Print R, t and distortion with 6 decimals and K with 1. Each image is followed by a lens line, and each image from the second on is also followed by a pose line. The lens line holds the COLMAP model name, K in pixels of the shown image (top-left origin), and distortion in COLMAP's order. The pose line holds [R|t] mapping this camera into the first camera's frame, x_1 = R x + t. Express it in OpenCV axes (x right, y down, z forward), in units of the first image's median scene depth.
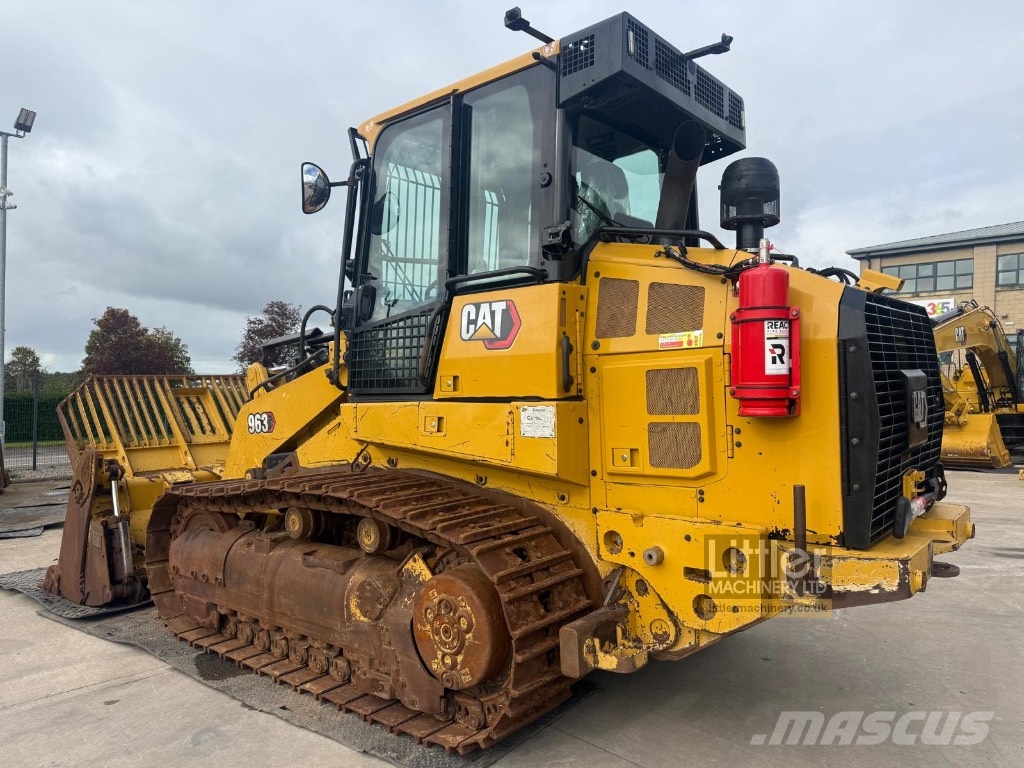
lens RADIAL K [[723.0, 0, 490.1], [0, 723.0, 360.9], [0, 0, 1]] dist [0.021481, -0.000287]
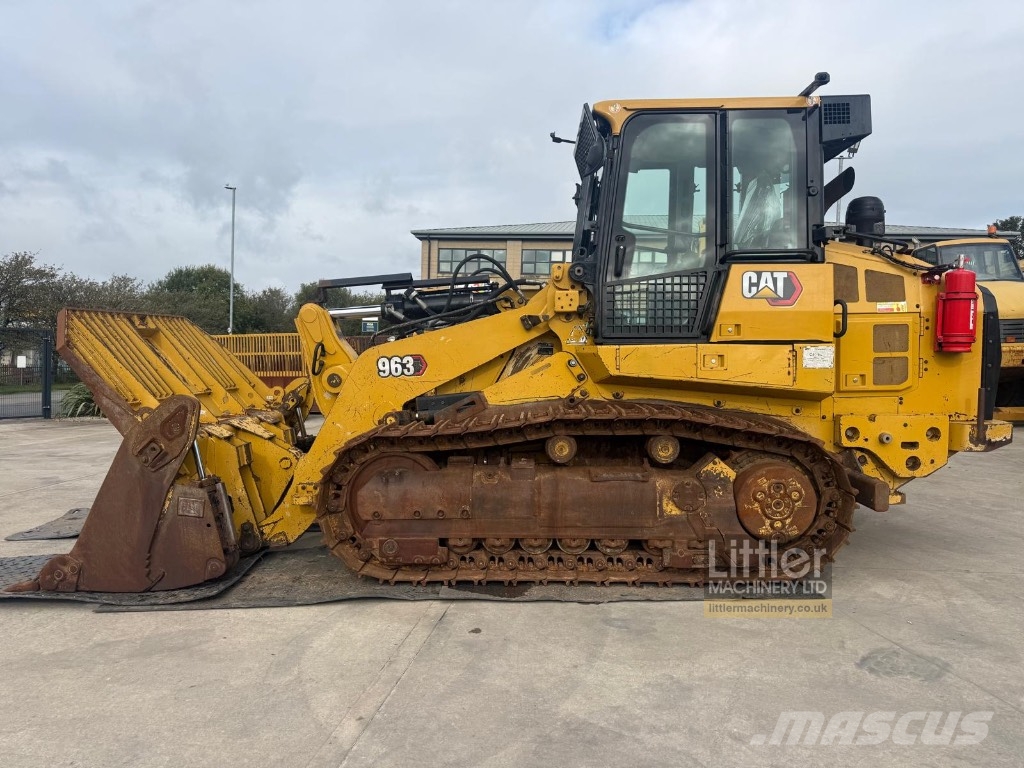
lens RADIAL K [[713.0, 0, 510.3], [0, 713.0, 381.7], [0, 0, 1]] dist [0.087226, -0.114388]
pose [[0.771004, -0.011920, 0.636718, -1.234237], [-0.039167, 0.997044, 0.066093, 0.055795], [-0.635624, -0.075896, 0.768259, 0.243100]]
